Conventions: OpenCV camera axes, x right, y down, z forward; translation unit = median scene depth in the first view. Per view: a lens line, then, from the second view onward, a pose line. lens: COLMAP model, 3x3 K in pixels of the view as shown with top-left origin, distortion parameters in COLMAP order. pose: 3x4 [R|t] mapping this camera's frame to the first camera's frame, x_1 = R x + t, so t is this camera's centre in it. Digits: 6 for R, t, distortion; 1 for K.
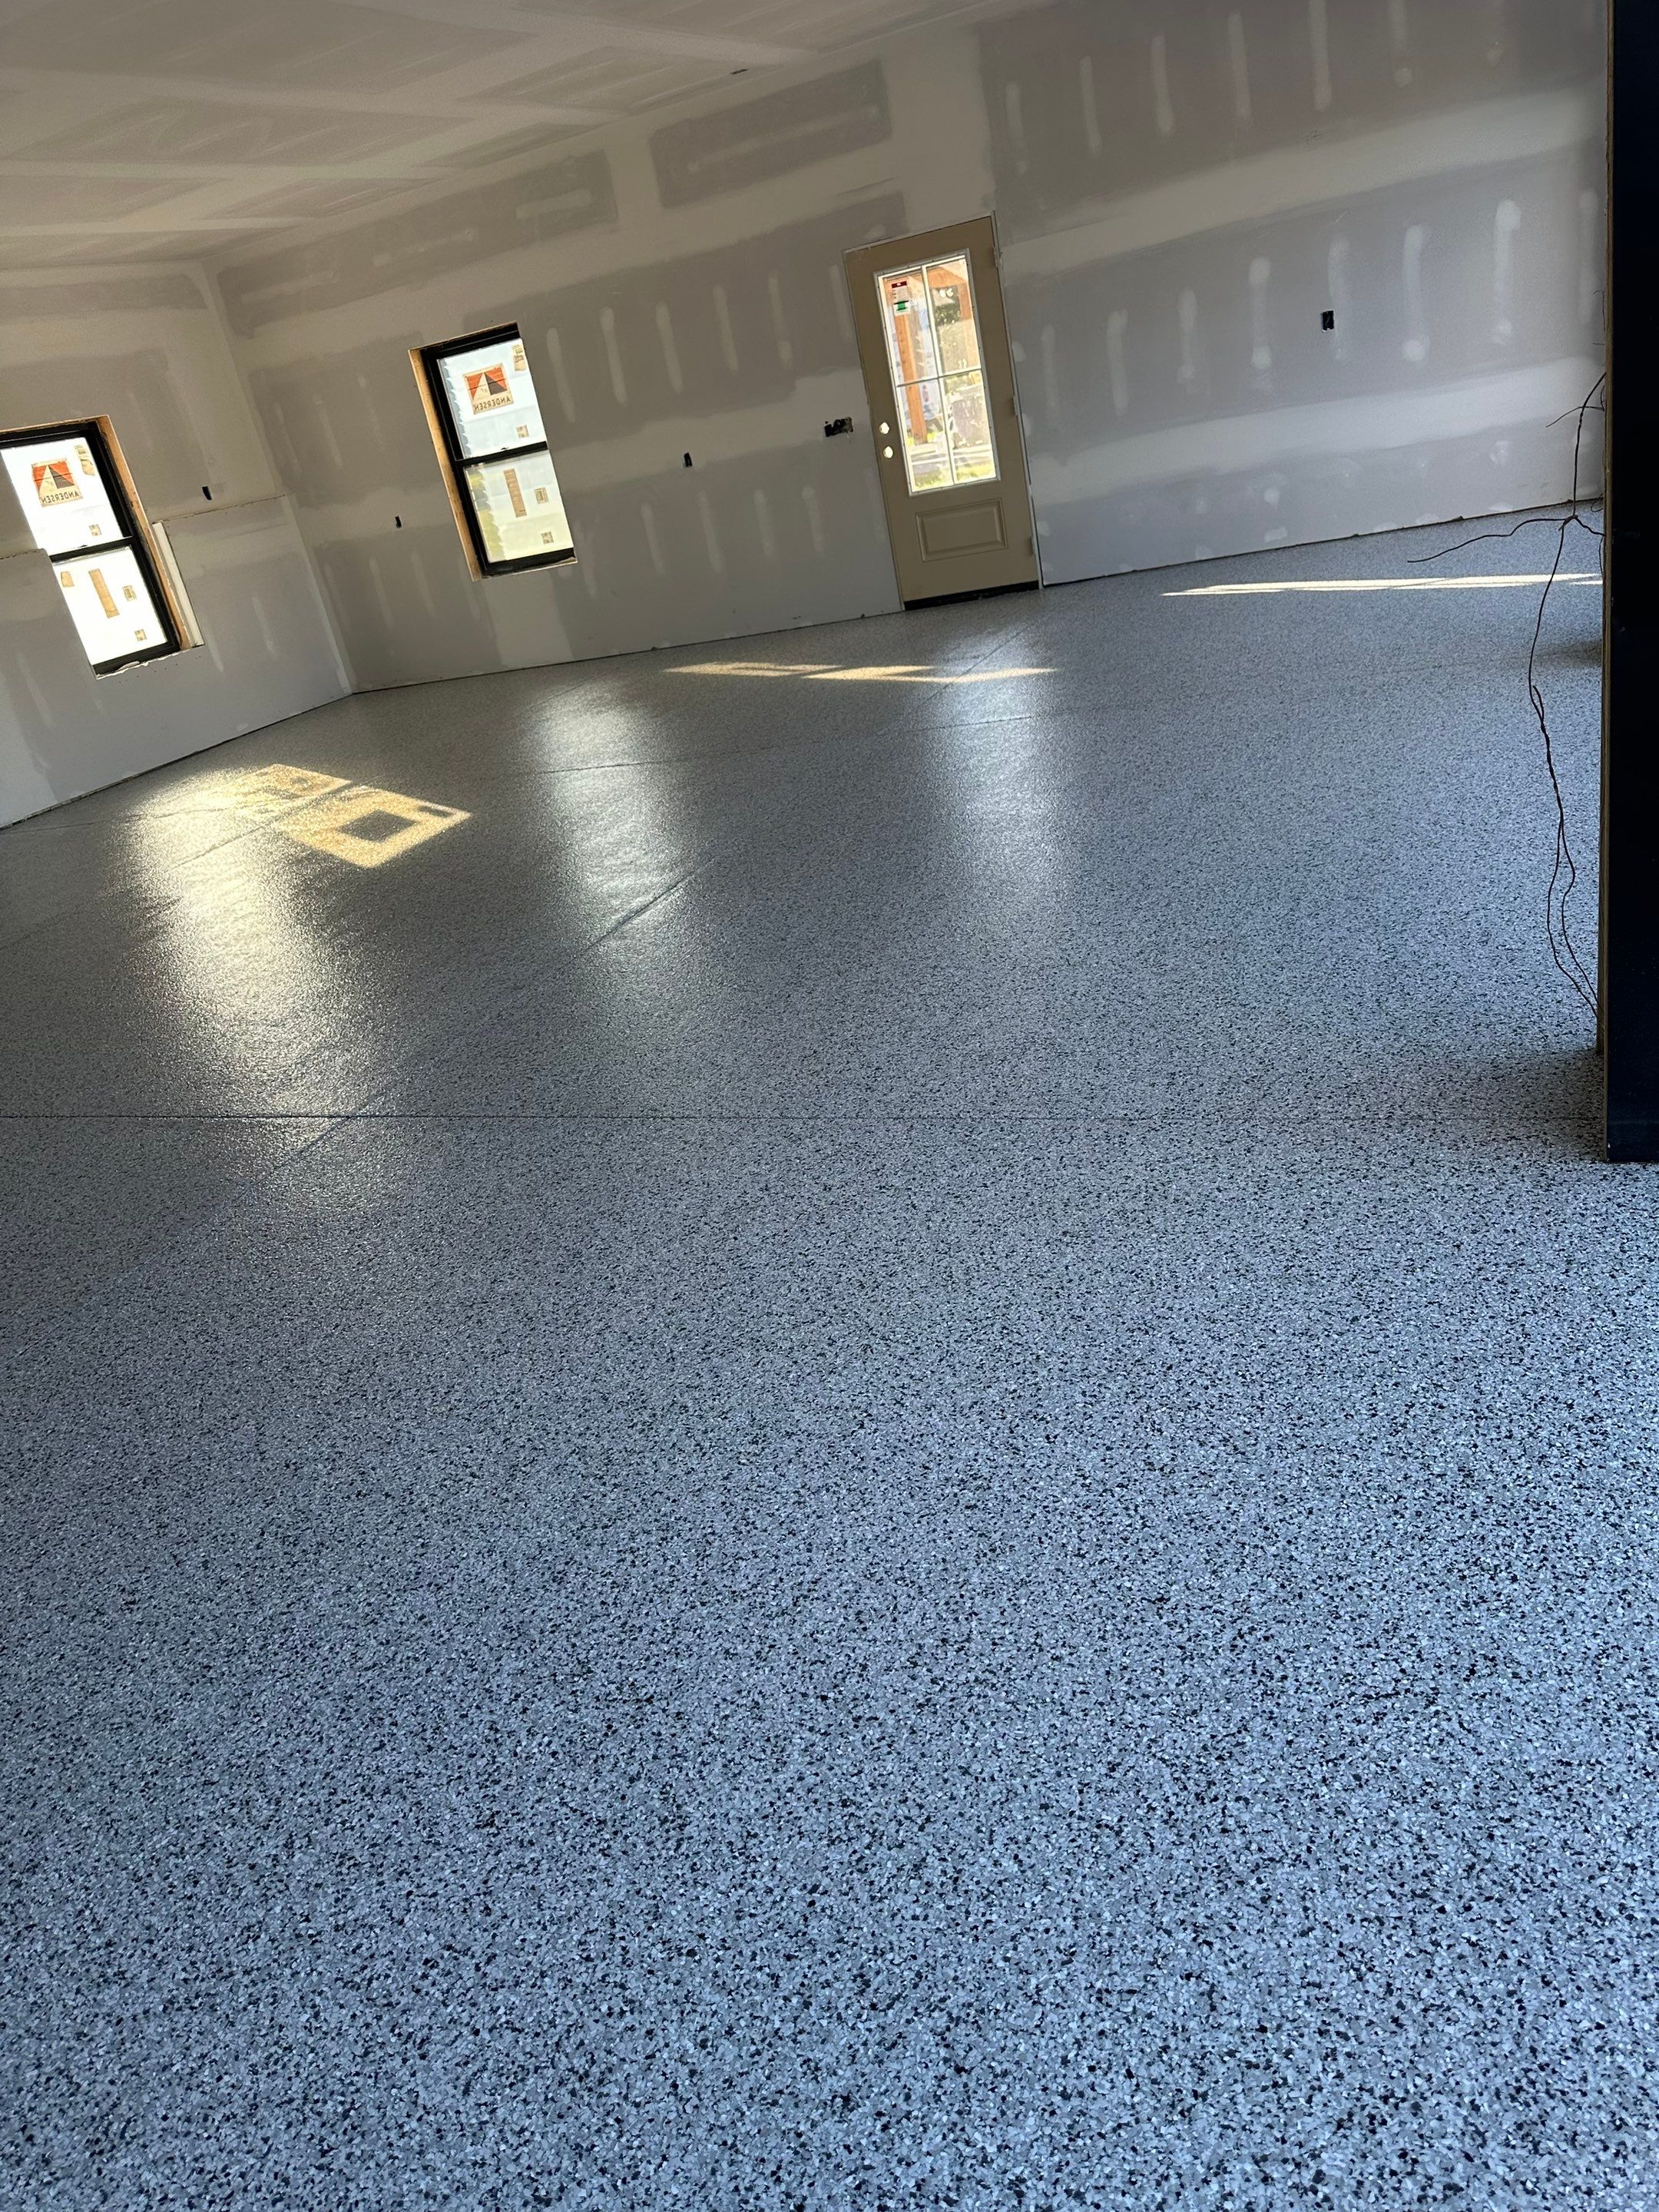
lens RADIAL K [[1523.8, 0, 815.1], [0, 1523.8, 1126.8], [0, 0, 1]] dist [0.024477, -0.033071]
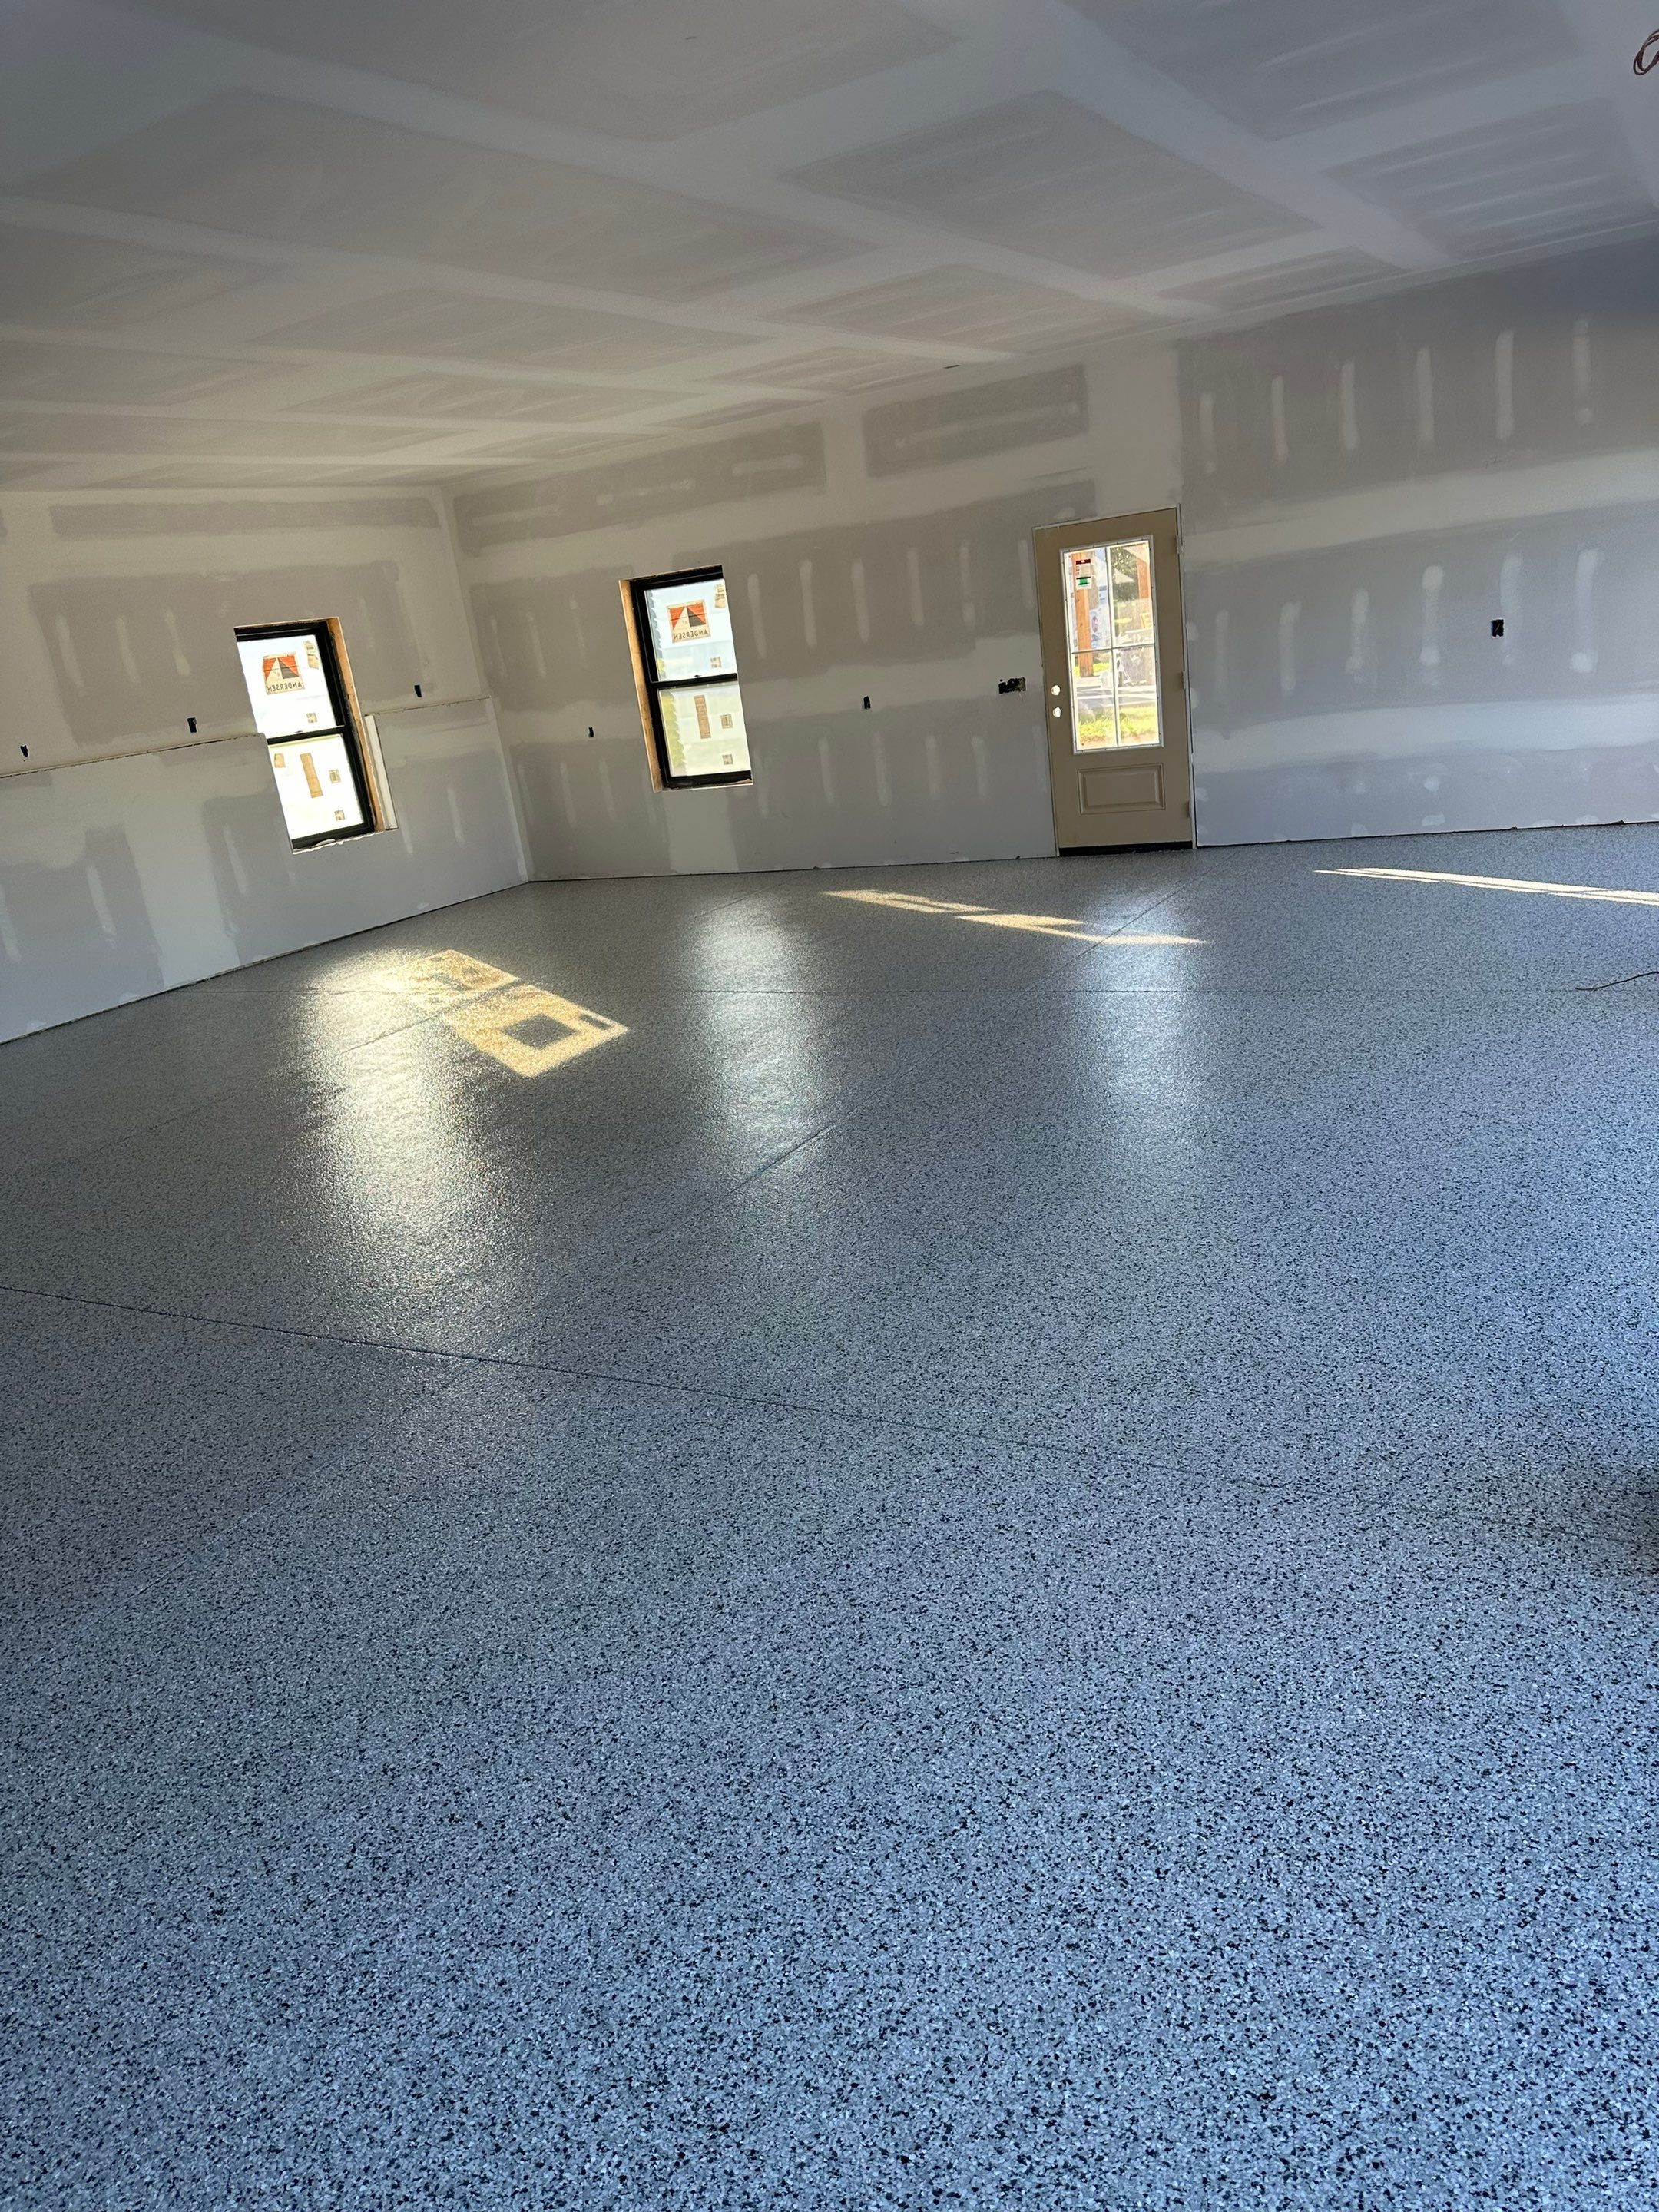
lens RADIAL K [[1525.1, 0, 829.5], [0, 1525.1, 1106.0], [0, 0, 1]] dist [0.029197, -0.034024]
pose [[0.992710, 0.097385, -0.071011, -0.037040], [-0.105544, 0.986898, -0.122033, -0.157637], [0.058197, 0.128638, 0.989983, -0.046004]]
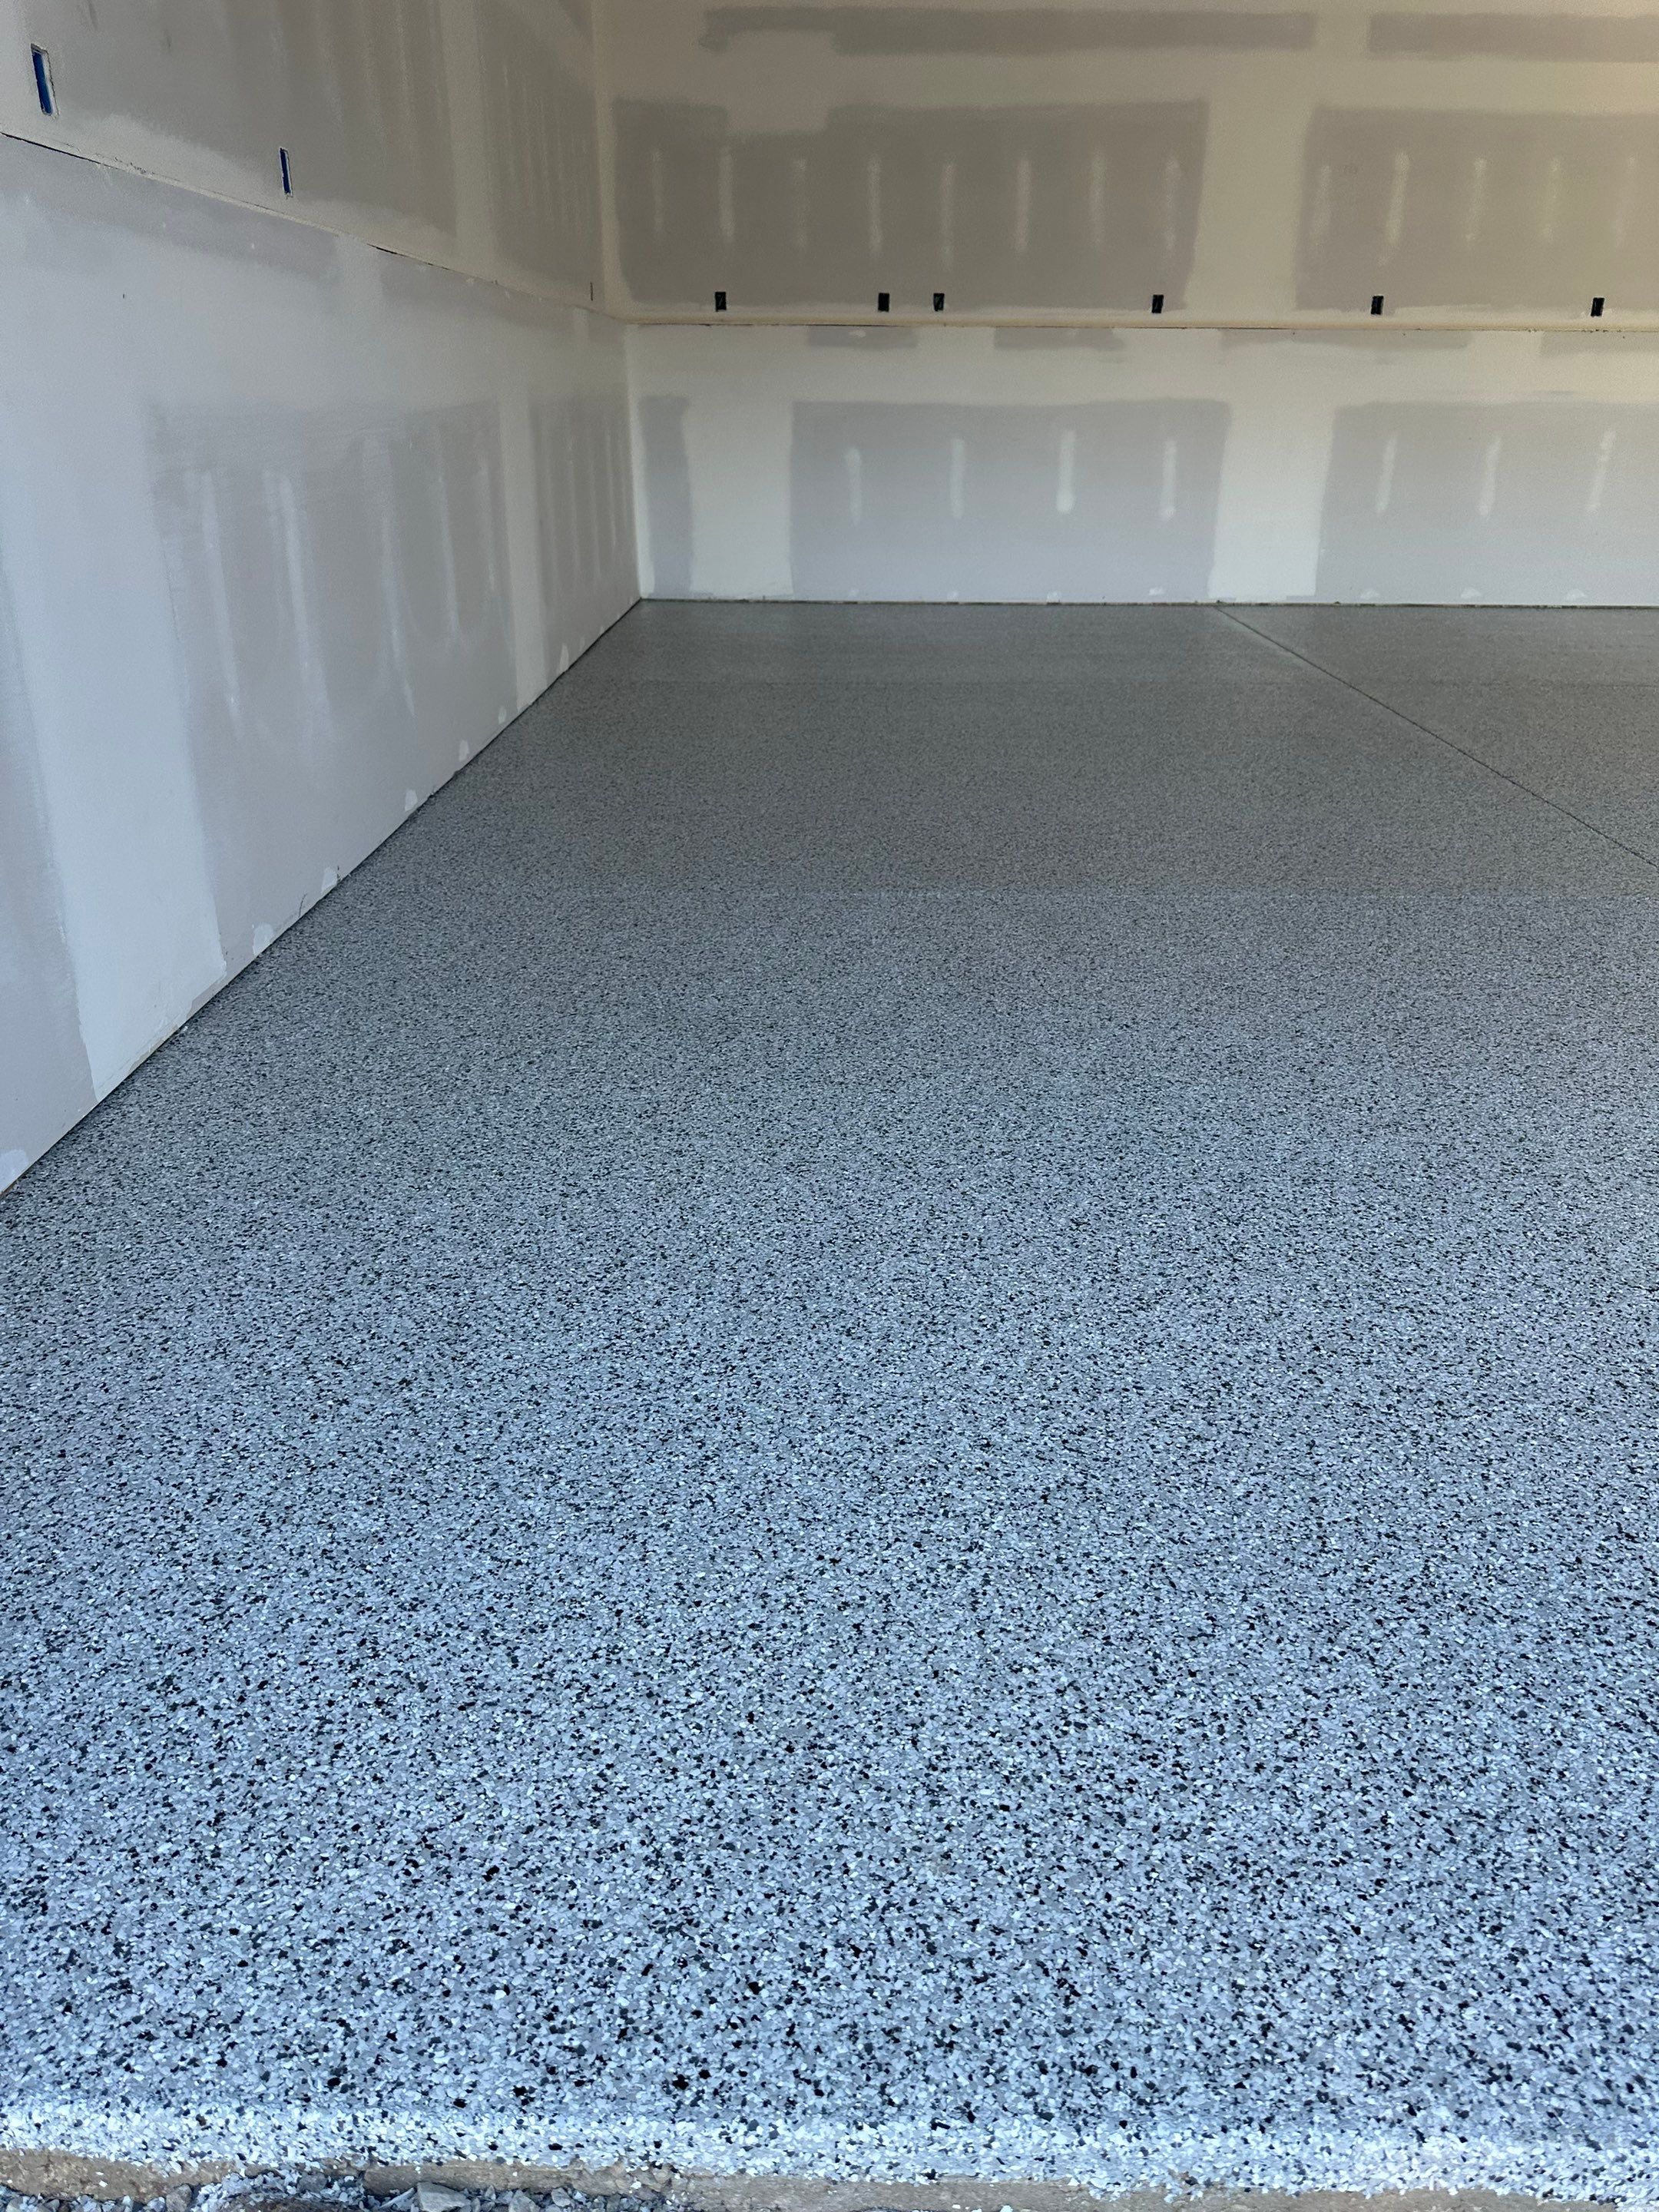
lens RADIAL K [[1573.3, 0, 881.5], [0, 1573.3, 1078.9], [0, 0, 1]] dist [0.061409, -0.096493]
pose [[0.396984, 0.542008, -0.740696, 0.594636], [-0.478658, 0.810837, 0.336793, -0.002161], [0.783128, 0.220839, 0.581327, 0.086233]]
